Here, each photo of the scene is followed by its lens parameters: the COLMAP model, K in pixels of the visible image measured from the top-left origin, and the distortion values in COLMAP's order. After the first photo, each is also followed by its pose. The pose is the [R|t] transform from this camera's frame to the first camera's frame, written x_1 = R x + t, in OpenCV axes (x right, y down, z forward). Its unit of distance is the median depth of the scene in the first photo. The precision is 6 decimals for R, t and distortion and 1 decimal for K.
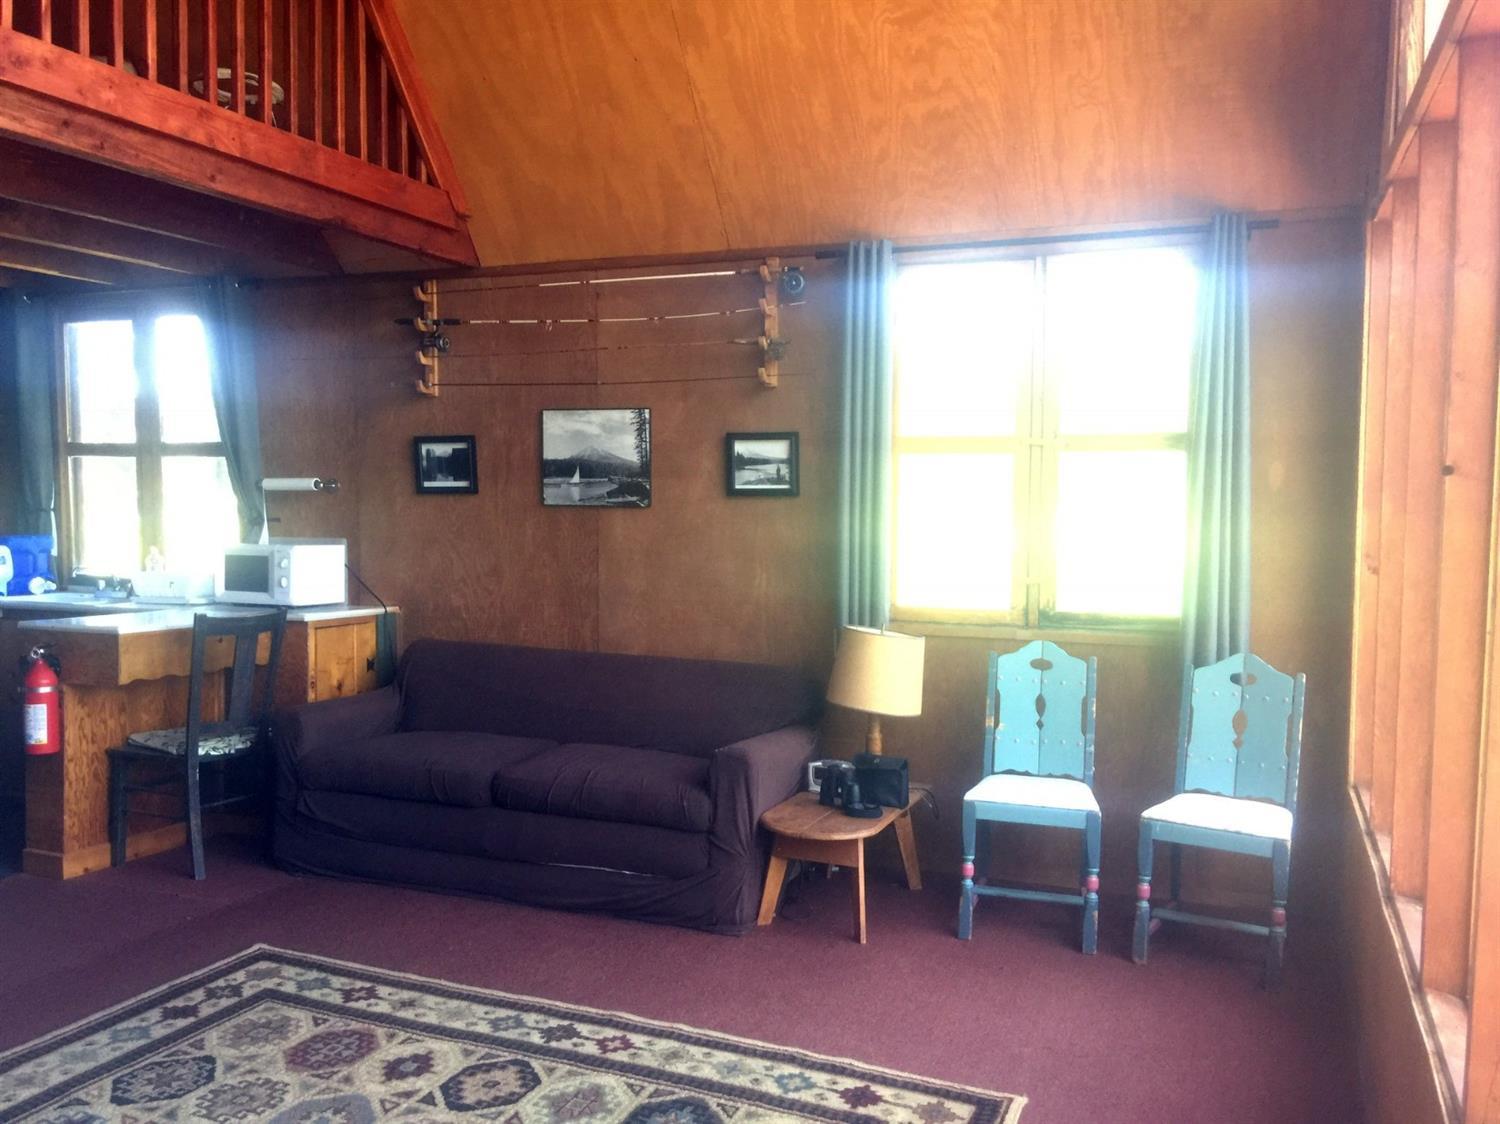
lens RADIAL K [[1276.3, 0, 757.0], [0, 1276.3, 557.6], [0, 0, 1]] dist [0.062425, -0.124267]
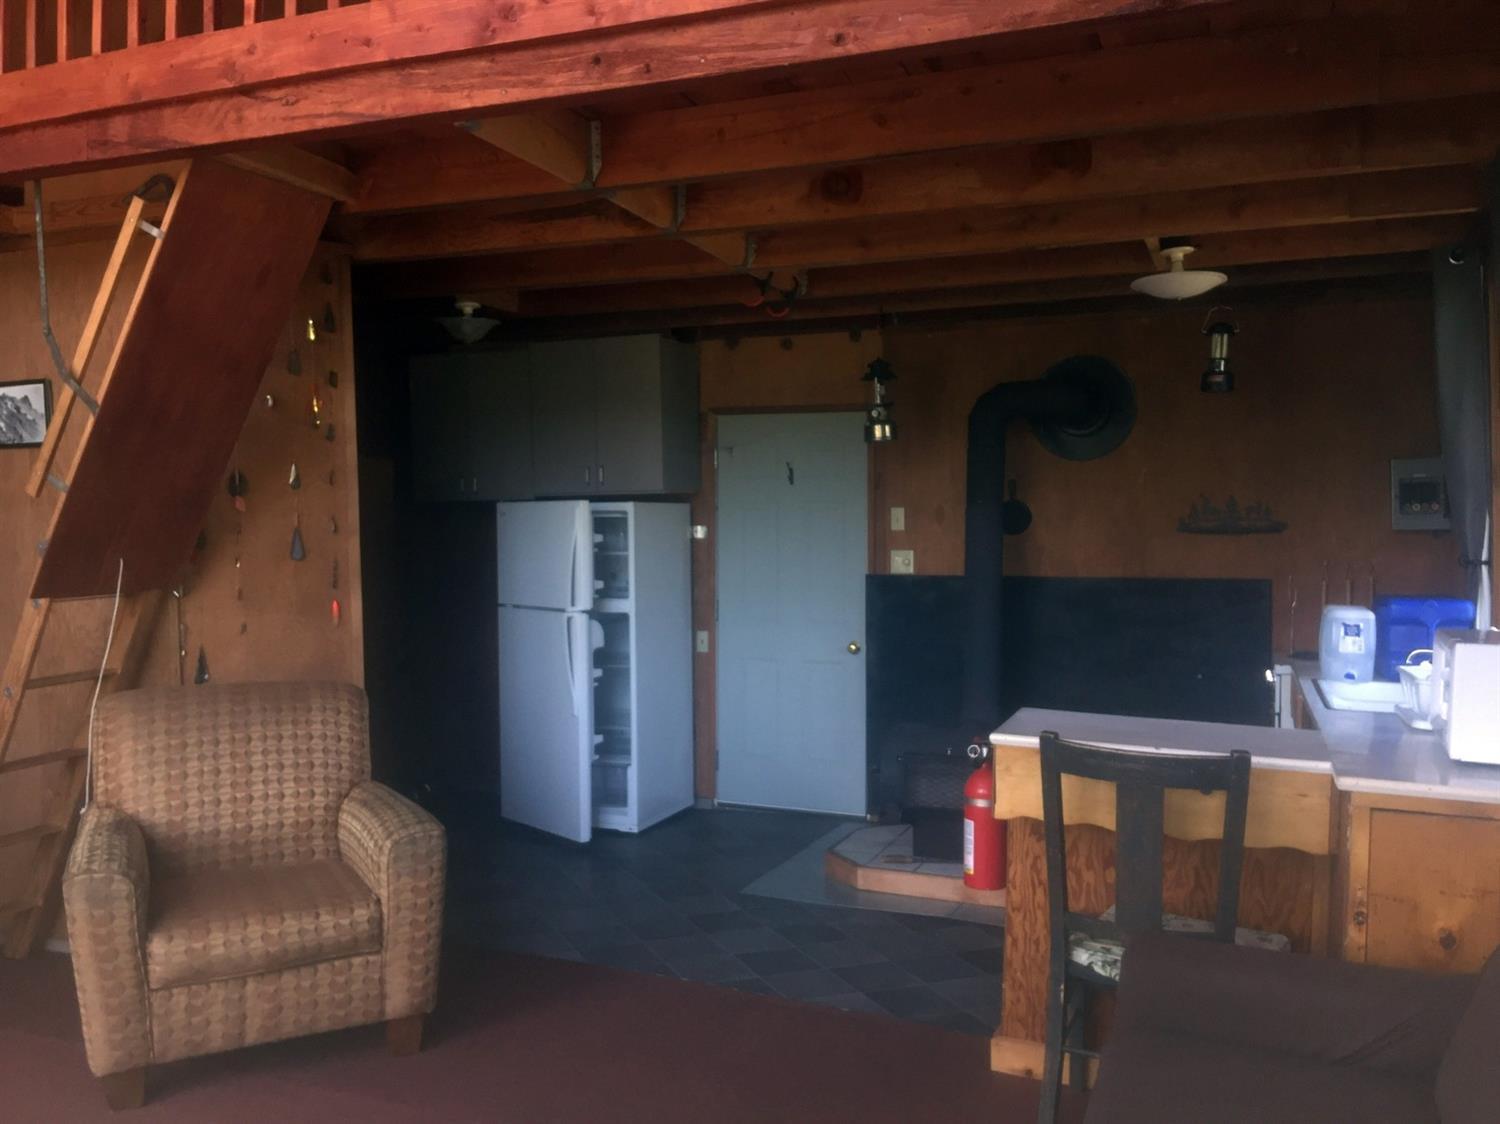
lens RADIAL K [[1264.4, 0, 726.9], [0, 1264.4, 551.1], [0, 0, 1]] dist [0.079948, -0.130957]
pose [[-0.022226, 0.012011, -0.999681, 0.198243], [-0.049747, 0.998676, 0.013105, -0.048029], [0.998515, 0.050023, -0.021599, 0.942210]]
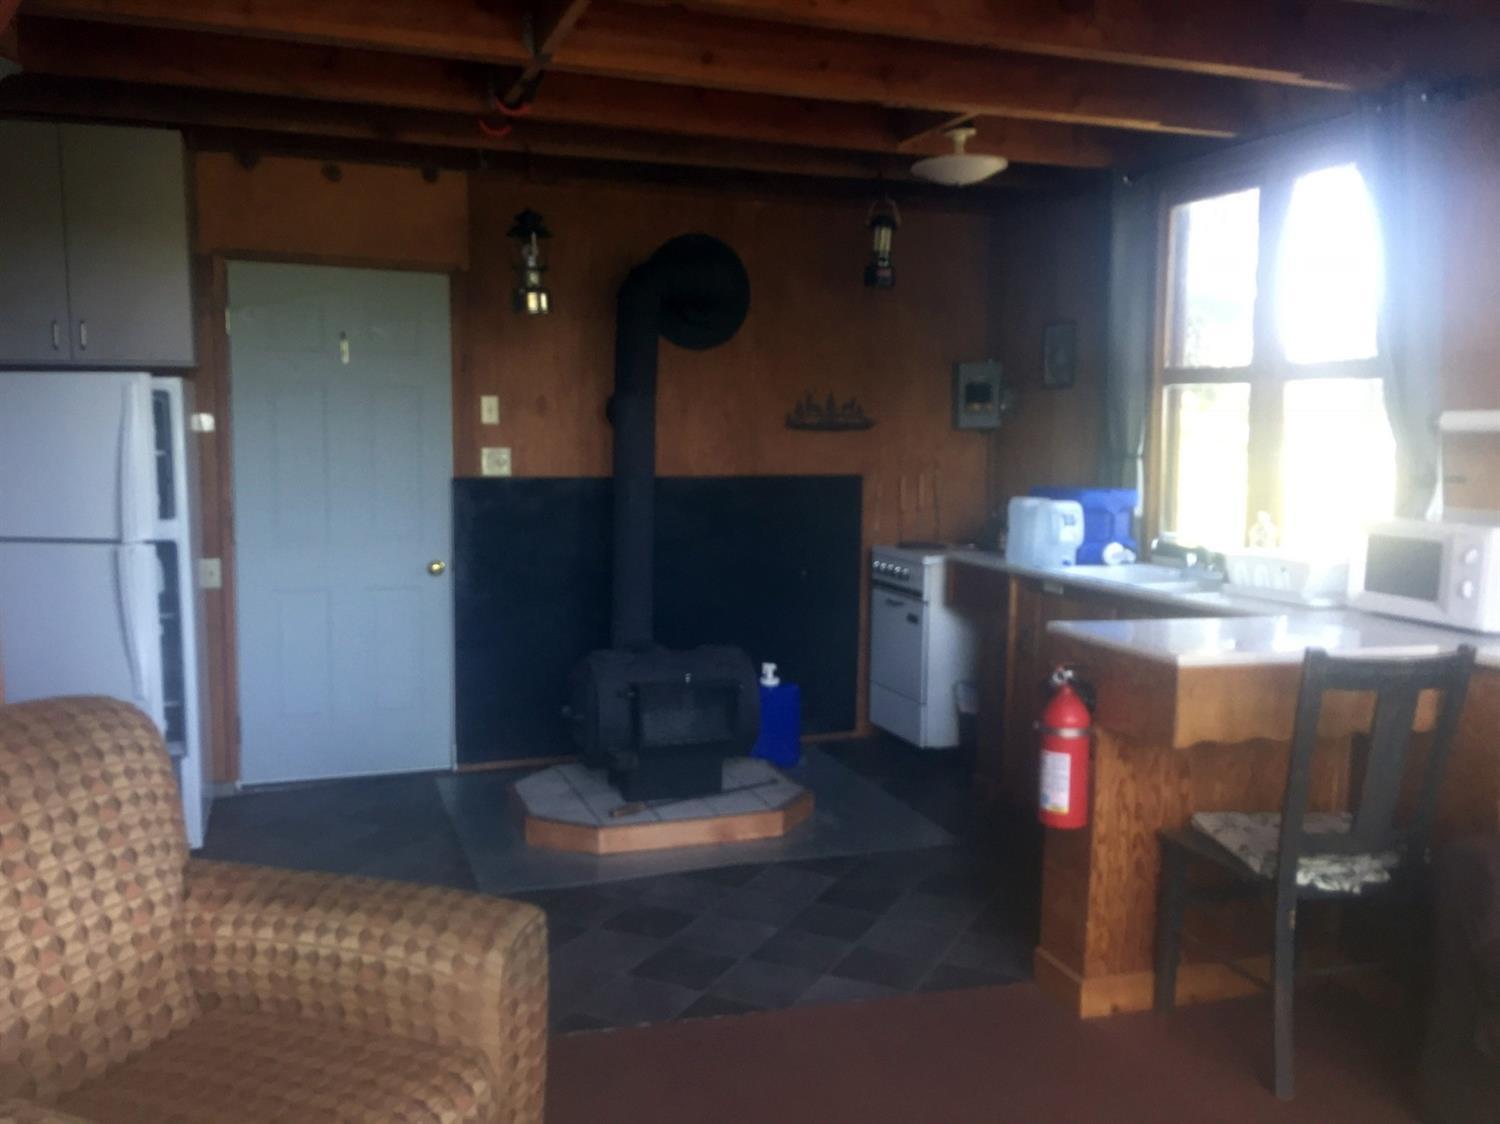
lens RADIAL K [[1264.4, 0, 726.9], [0, 1264.4, 551.1], [0, 0, 1]] dist [0.079948, -0.130957]
pose [[0.652772, 0.075795, -0.753753, -0.197800], [-0.043556, 0.997091, 0.062543, -0.026265], [0.756301, -0.007996, 0.654175, 0.476733]]
